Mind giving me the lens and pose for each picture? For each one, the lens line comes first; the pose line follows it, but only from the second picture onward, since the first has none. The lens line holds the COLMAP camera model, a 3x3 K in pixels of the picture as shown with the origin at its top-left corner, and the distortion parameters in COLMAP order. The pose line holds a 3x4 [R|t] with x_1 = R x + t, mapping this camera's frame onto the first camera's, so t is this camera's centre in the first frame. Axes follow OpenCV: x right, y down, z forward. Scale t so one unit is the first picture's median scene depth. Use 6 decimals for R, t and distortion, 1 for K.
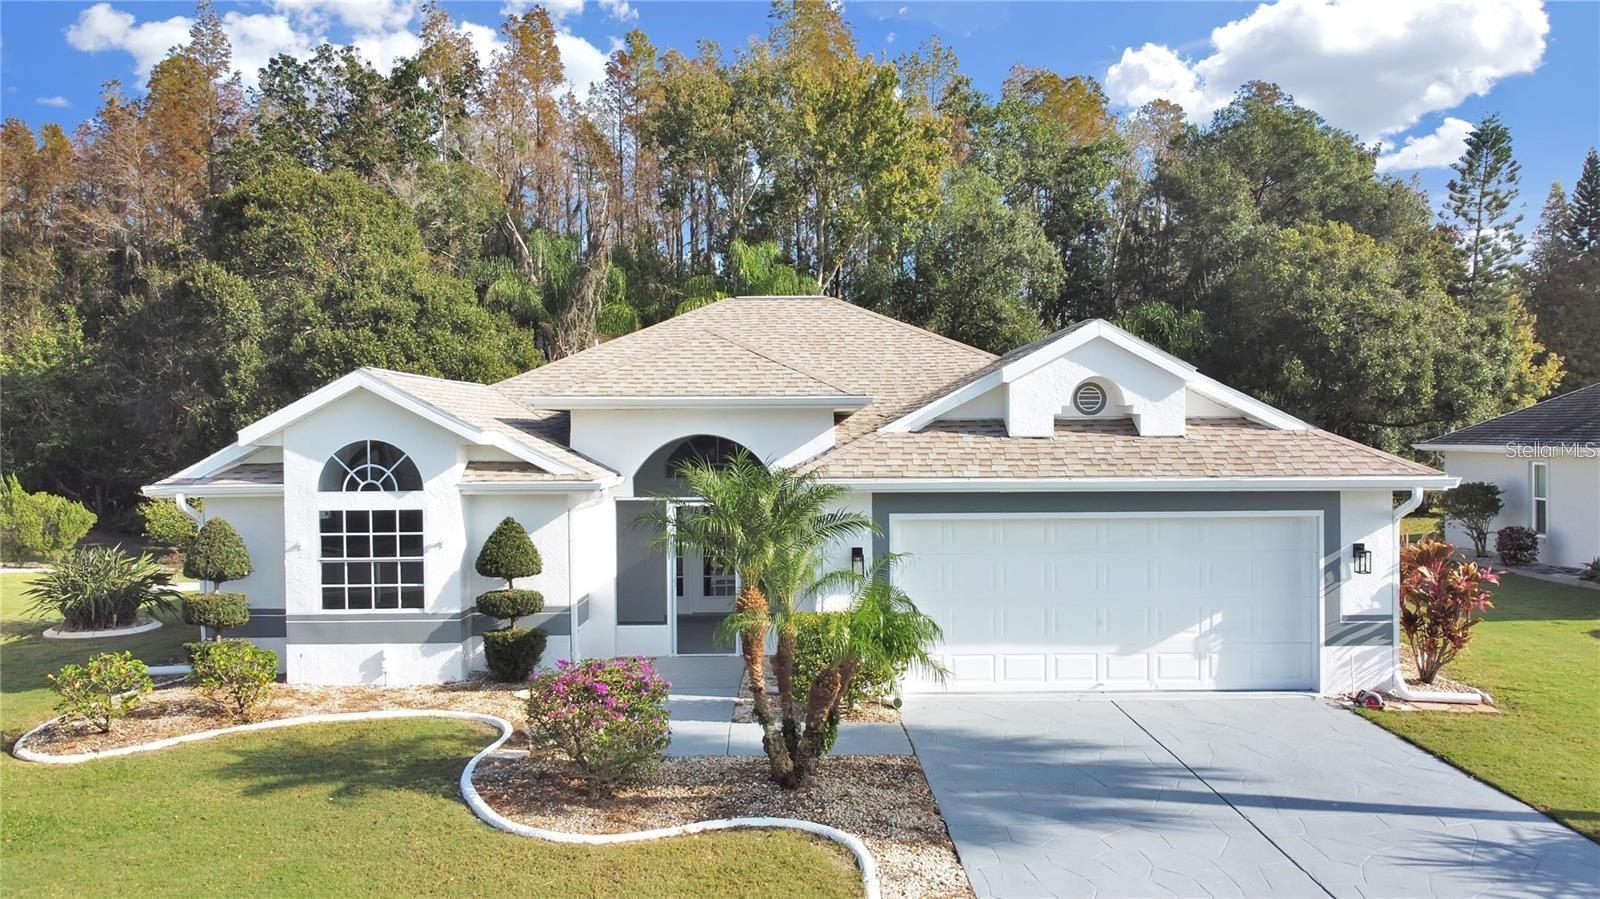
lens RADIAL K [[1175.9, 0, 808.0], [0, 1175.9, 452.1], [0, 0, 1]] dist [0.003896, -0.005133]
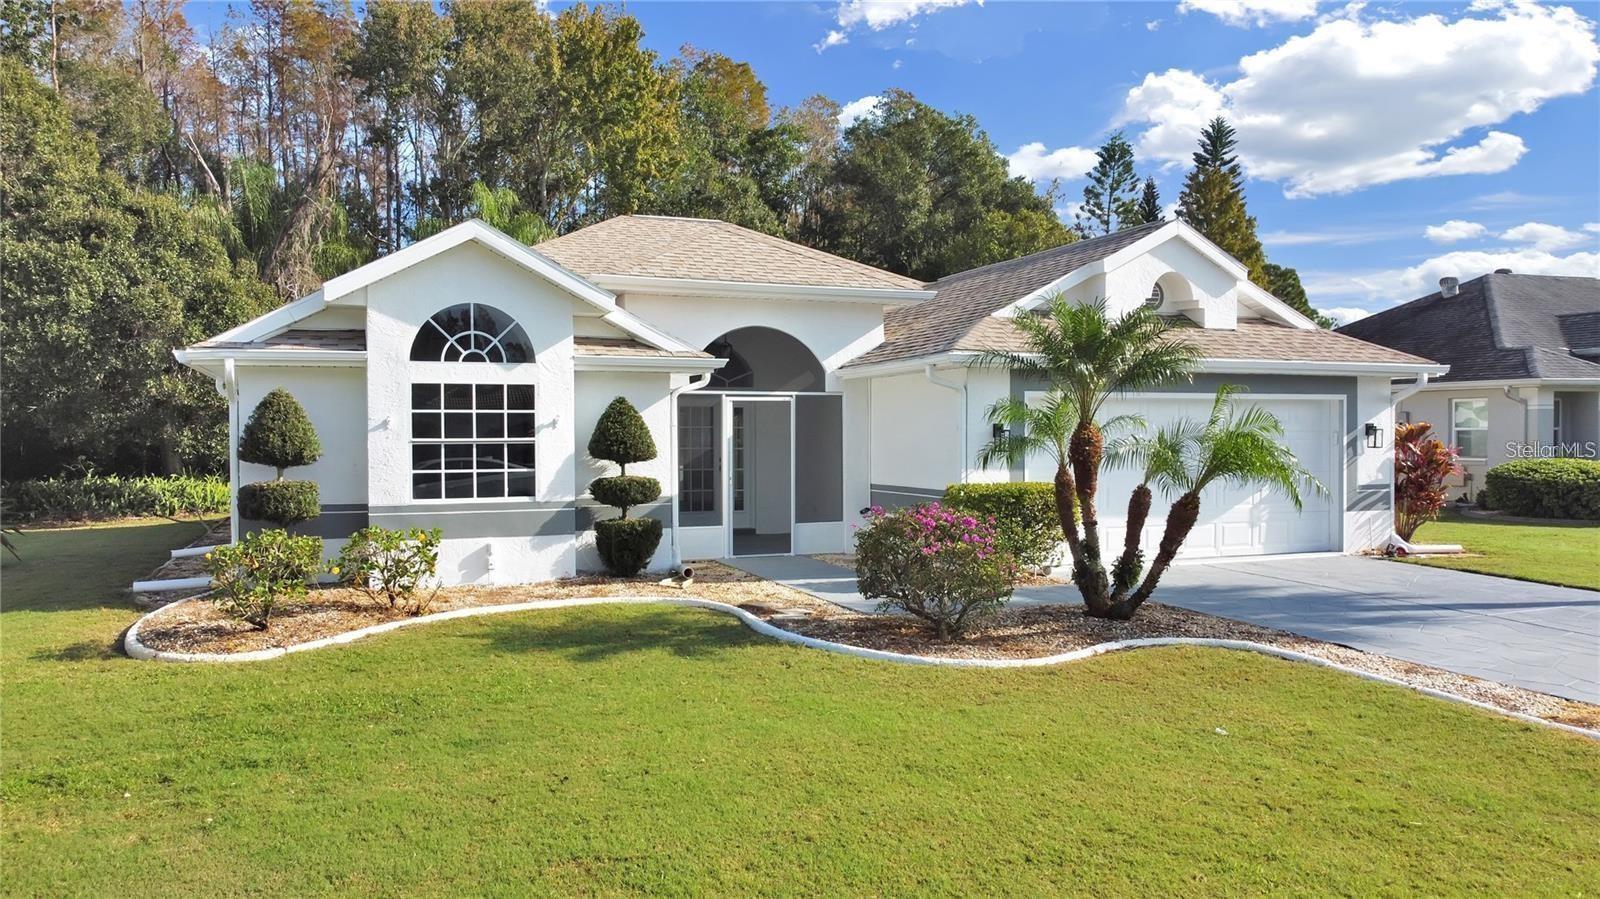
lens RADIAL K [[1175.9, 0, 805.4], [0, 1175.9, 446.7], [0, 0, 1]] dist [0.003896, -0.005133]
pose [[0.933080, 0.000508, 0.359669, -0.454740], [0.000696, 0.999995, -0.003219, 0.098607], [-0.359668, 0.003254, 0.933074, 0.100021]]
